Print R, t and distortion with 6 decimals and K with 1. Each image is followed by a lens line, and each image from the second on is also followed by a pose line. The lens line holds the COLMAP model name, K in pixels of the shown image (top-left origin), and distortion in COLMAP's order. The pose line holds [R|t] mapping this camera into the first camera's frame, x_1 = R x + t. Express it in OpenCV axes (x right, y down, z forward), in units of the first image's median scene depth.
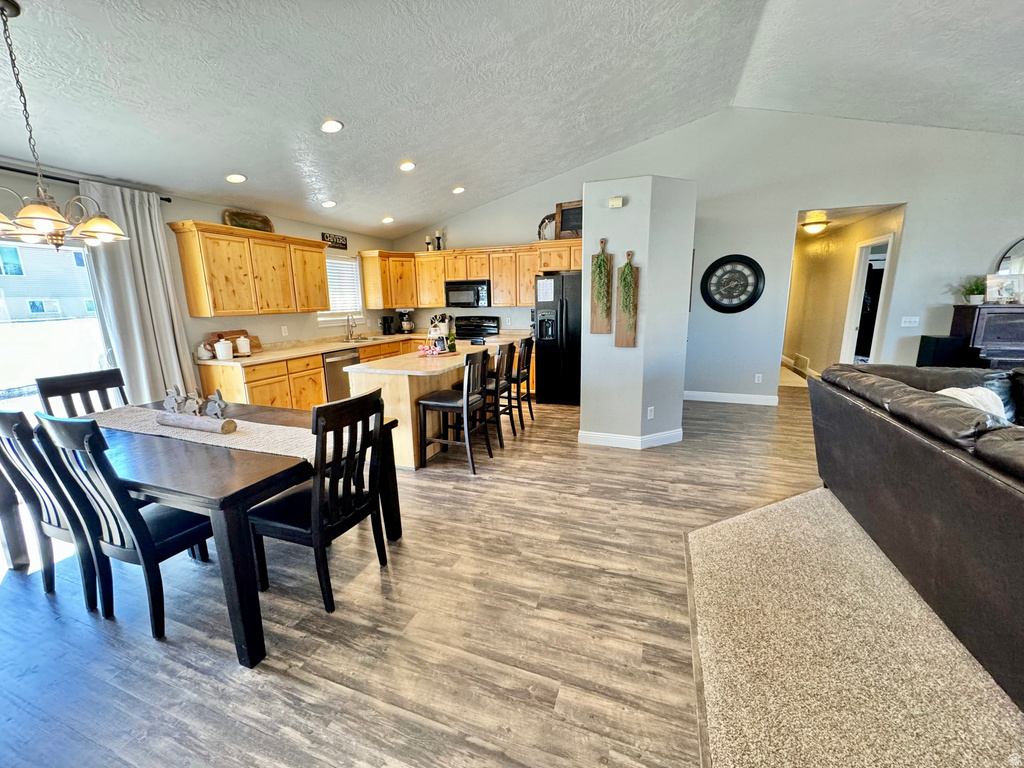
lens RADIAL K [[406.6, 0, 513.7], [0, 406.6, 381.7], [0, 0, 1]] dist [0.003465, -0.000116]
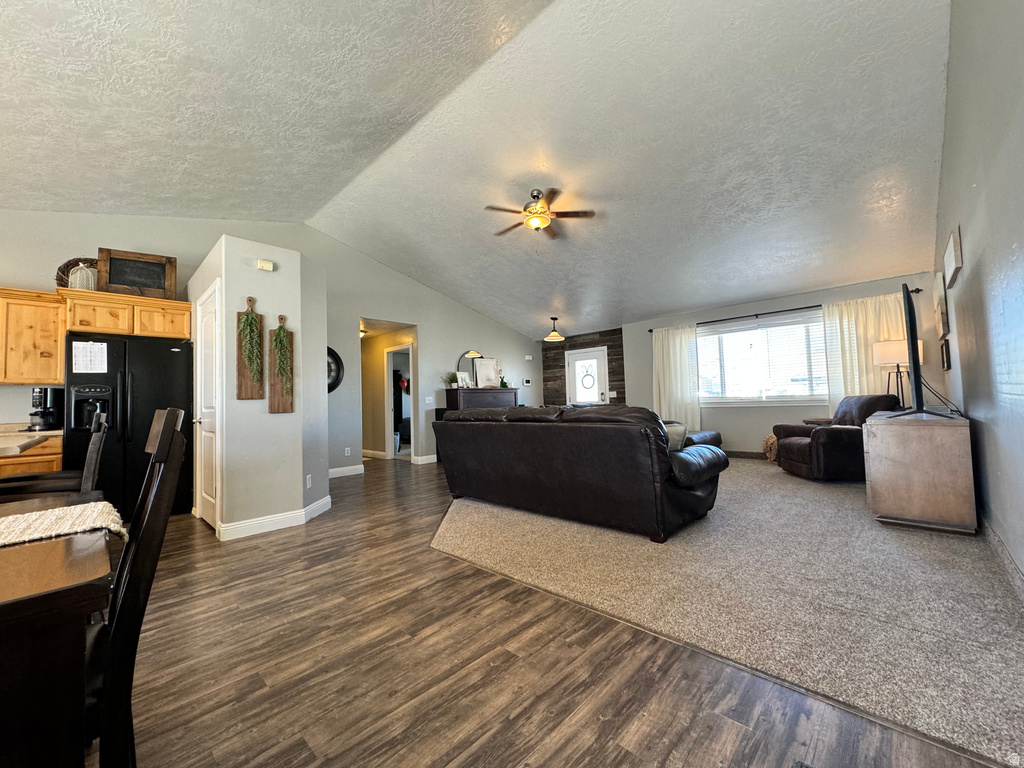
lens RADIAL K [[406.6, 0, 509.6], [0, 406.6, 382.2], [0, 0, 1]] dist [0.003465, -0.000116]
pose [[0.410992, 0.049711, 0.910282, -0.445282], [0.206170, 0.967574, -0.145926, 0.111544], [-0.888020, 0.247647, 0.387417, 0.192059]]
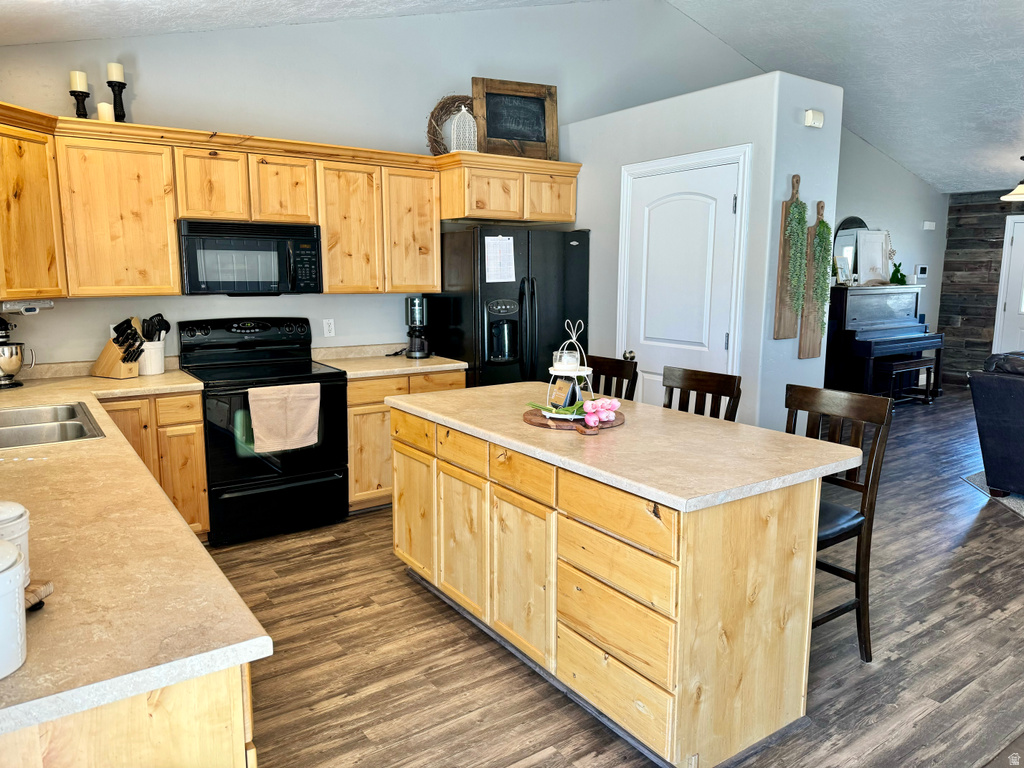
lens RADIAL K [[713.0, 0, 514.5], [0, 713.0, 387.7], [0, 0, 1]] dist [0.033376, -0.023179]
pose [[0.573884, -0.115253, 0.810786, -1.036058], [0.150332, 0.988049, 0.034045, -0.176772], [-0.805020, 0.102349, 0.584351, 0.898653]]
